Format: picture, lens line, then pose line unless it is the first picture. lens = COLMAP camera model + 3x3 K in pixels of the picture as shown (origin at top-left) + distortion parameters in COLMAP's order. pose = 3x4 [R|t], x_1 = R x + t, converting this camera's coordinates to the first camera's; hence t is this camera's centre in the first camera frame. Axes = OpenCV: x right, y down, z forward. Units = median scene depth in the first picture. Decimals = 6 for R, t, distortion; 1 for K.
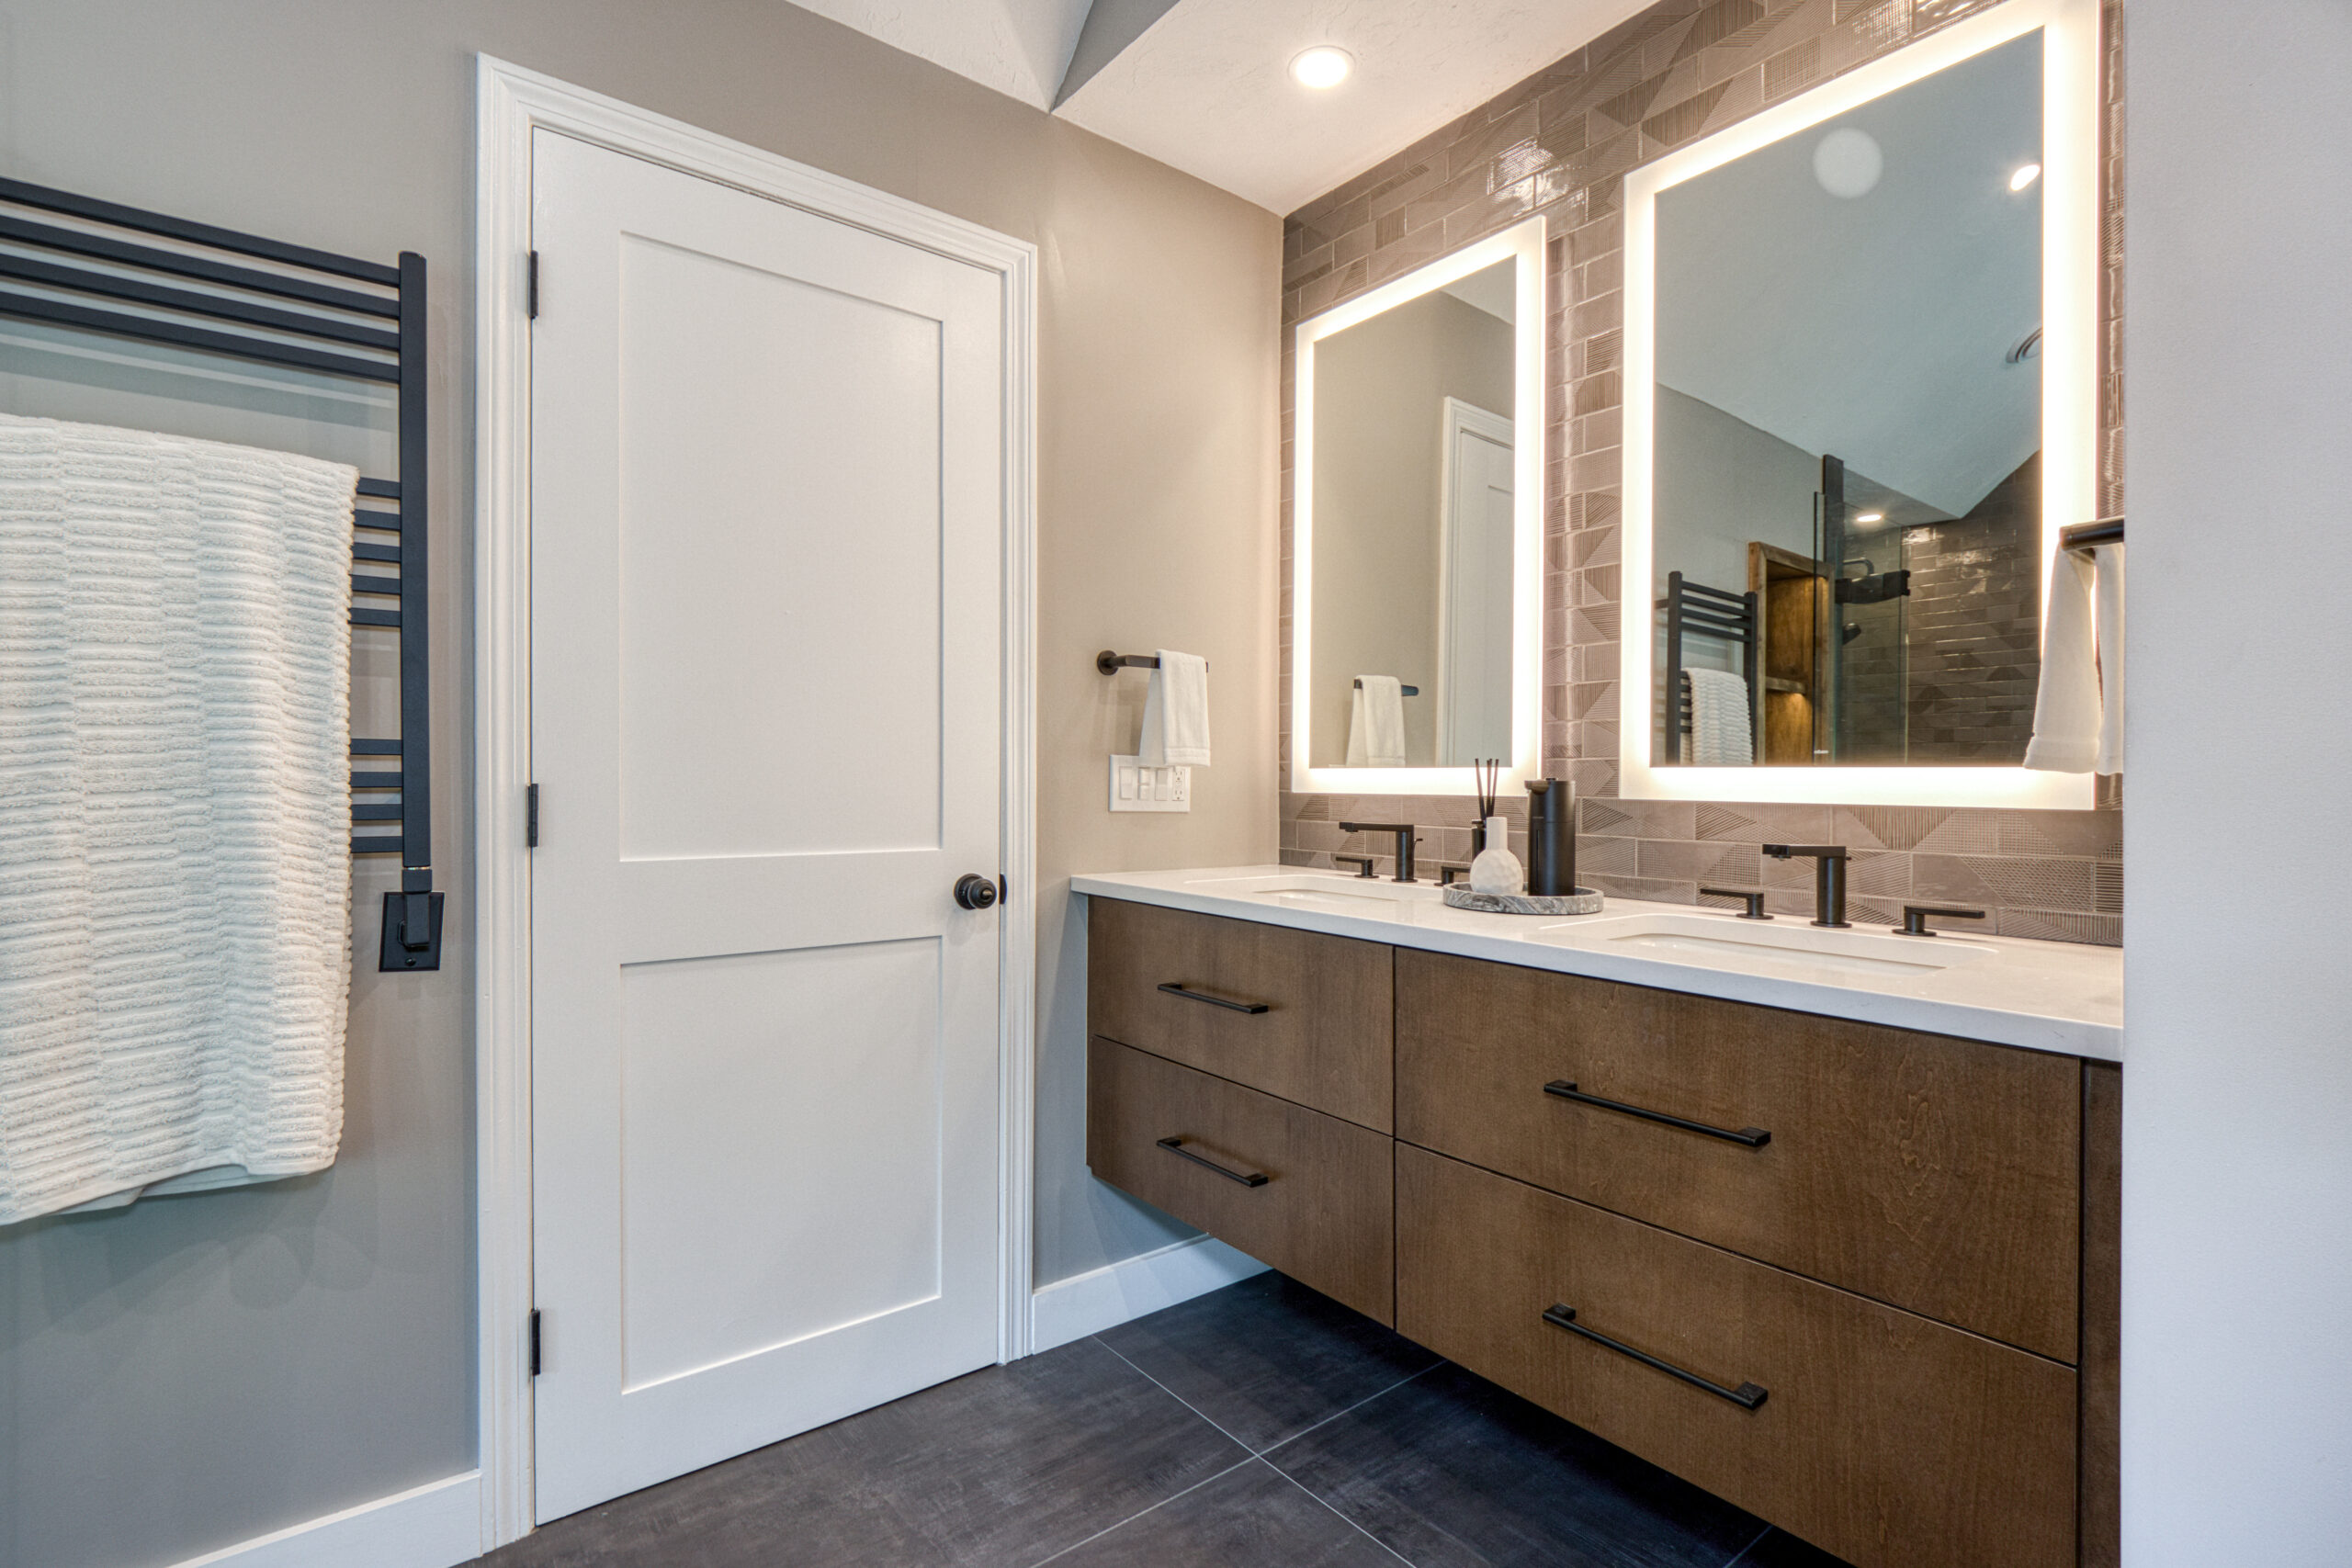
lens RADIAL K [[1093.5, 0, 1161.2], [0, 1093.5, 799.2], [0, 0, 1]] dist [-0.004882, -0.002500]
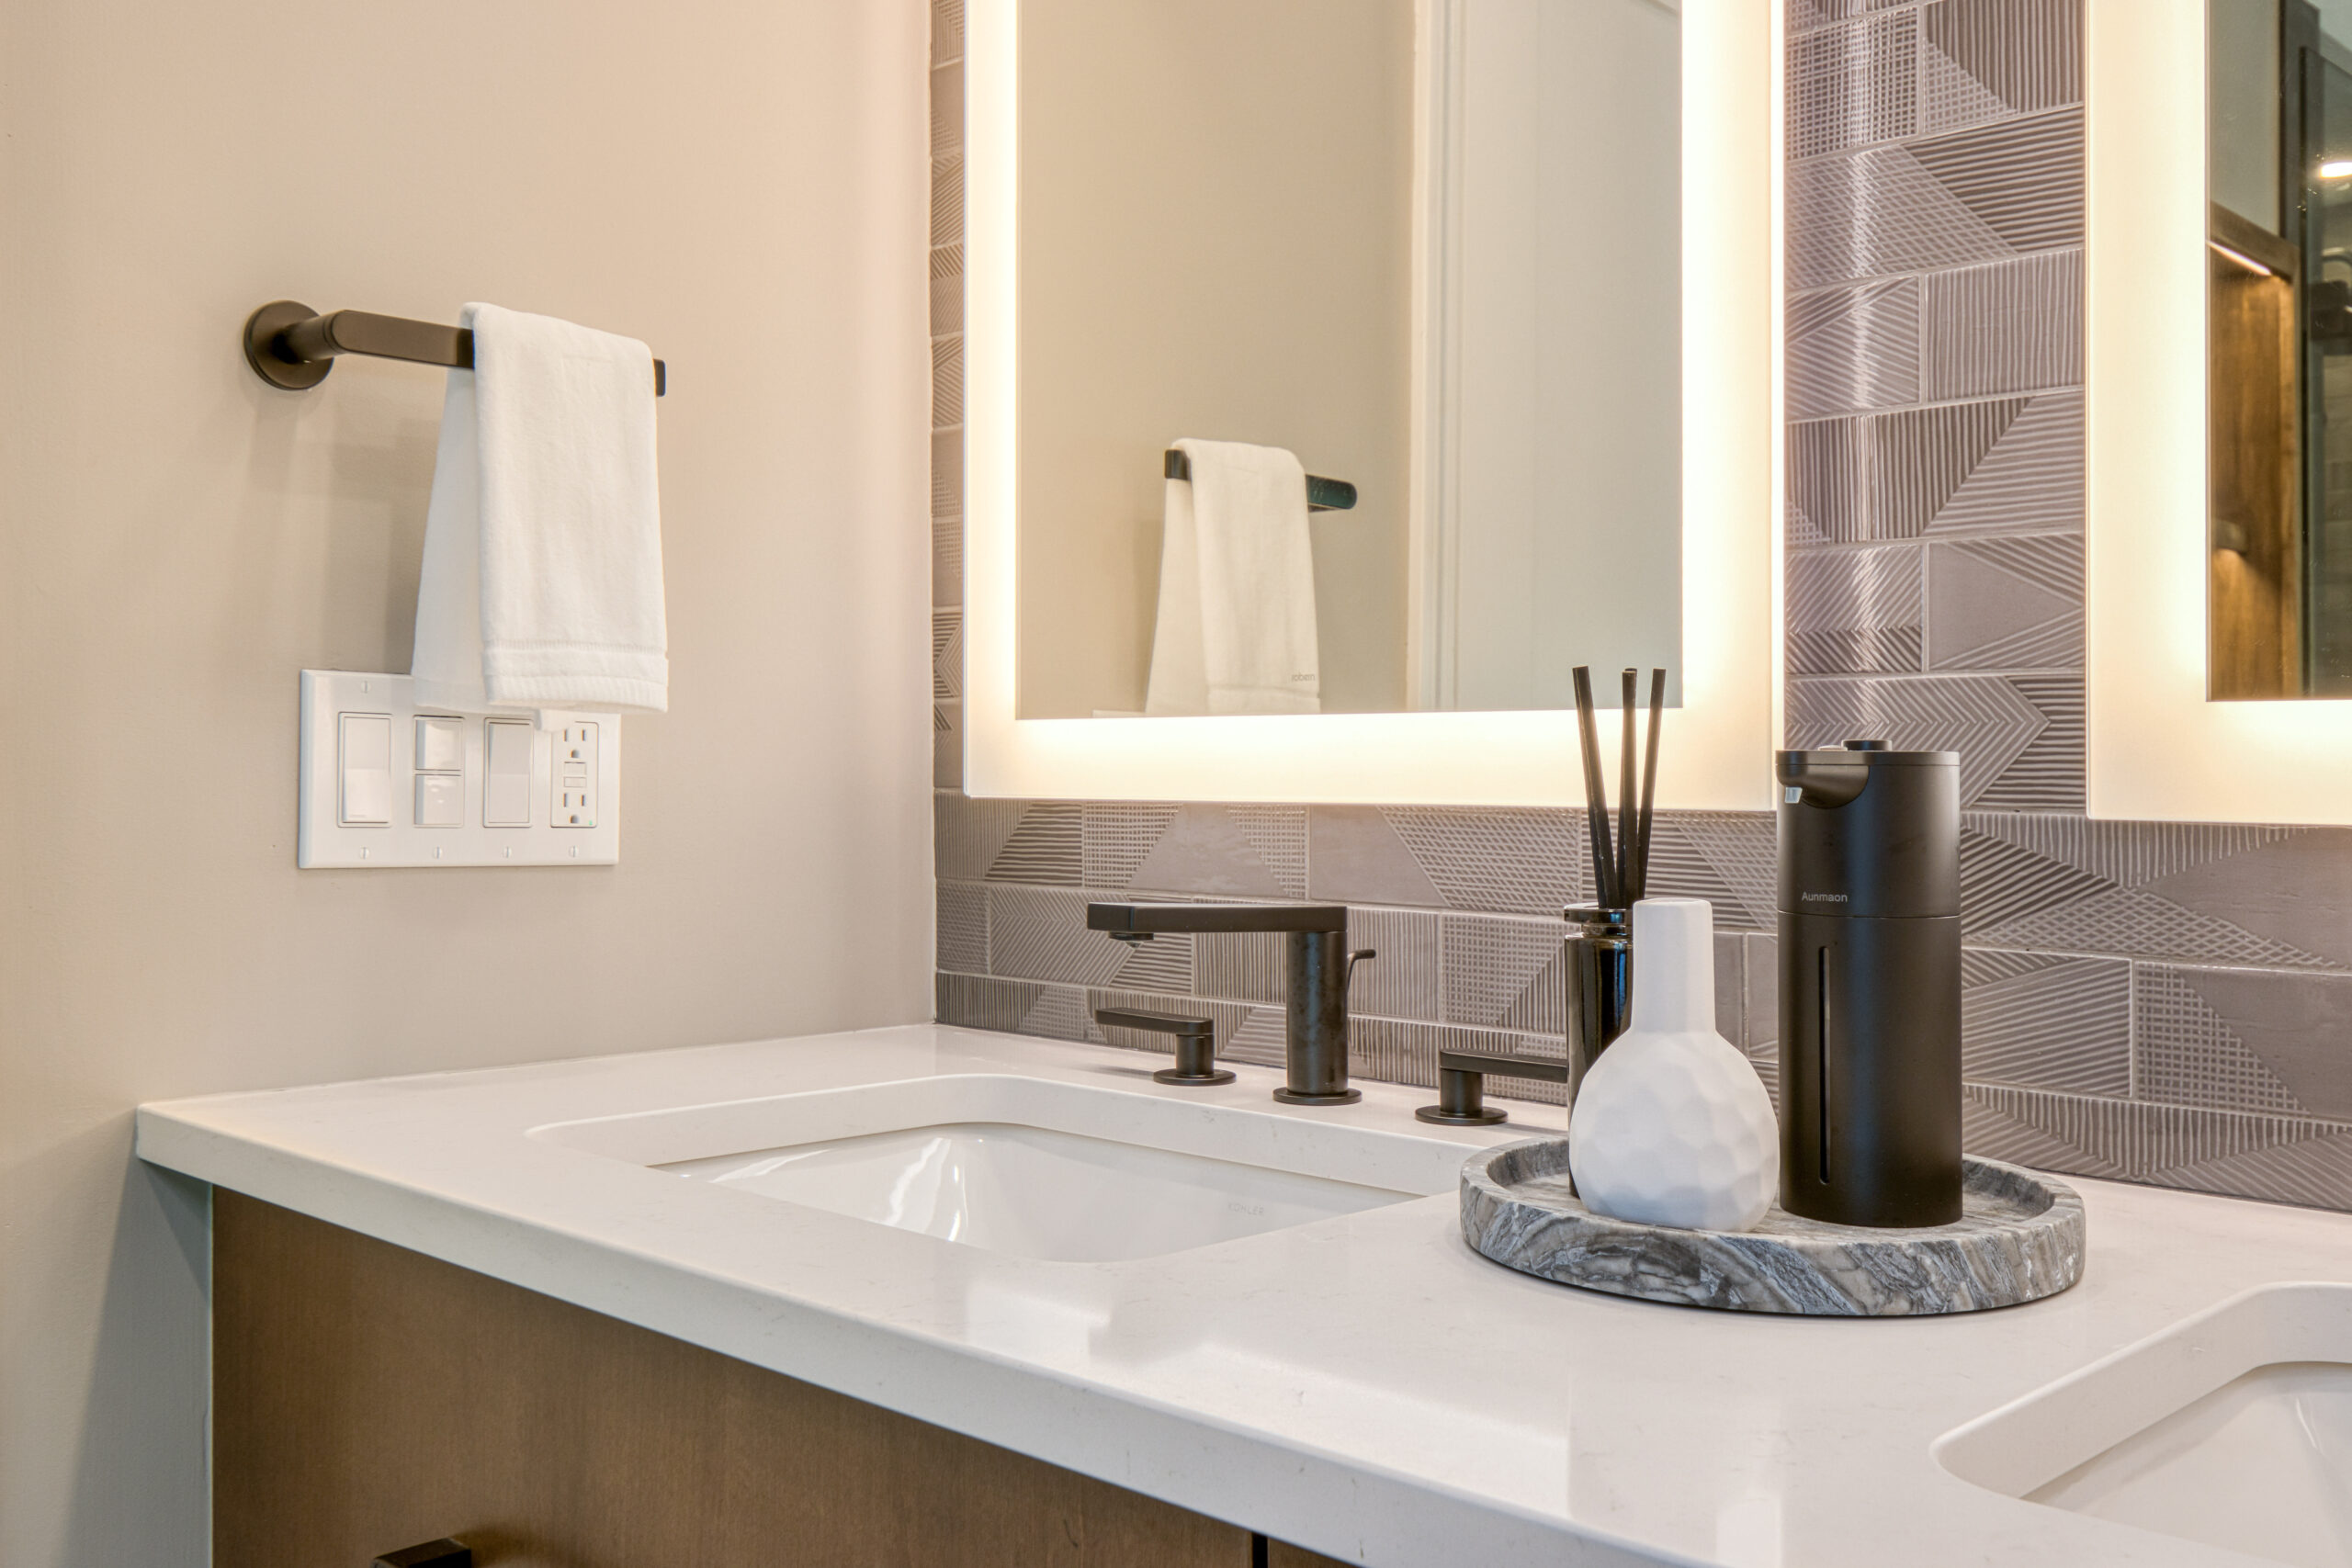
lens RADIAL K [[2238.7, 0, 1183.3], [0, 2238.7, 781.1], [0, 0, 1]] dist [-0.033962, 0.000000]
pose [[0.988191, -0.006358, 0.153095, 0.109206], [0.007763, 0.999933, -0.008581, -0.006070], [-0.153030, 0.009668, 0.988174, 0.468870]]
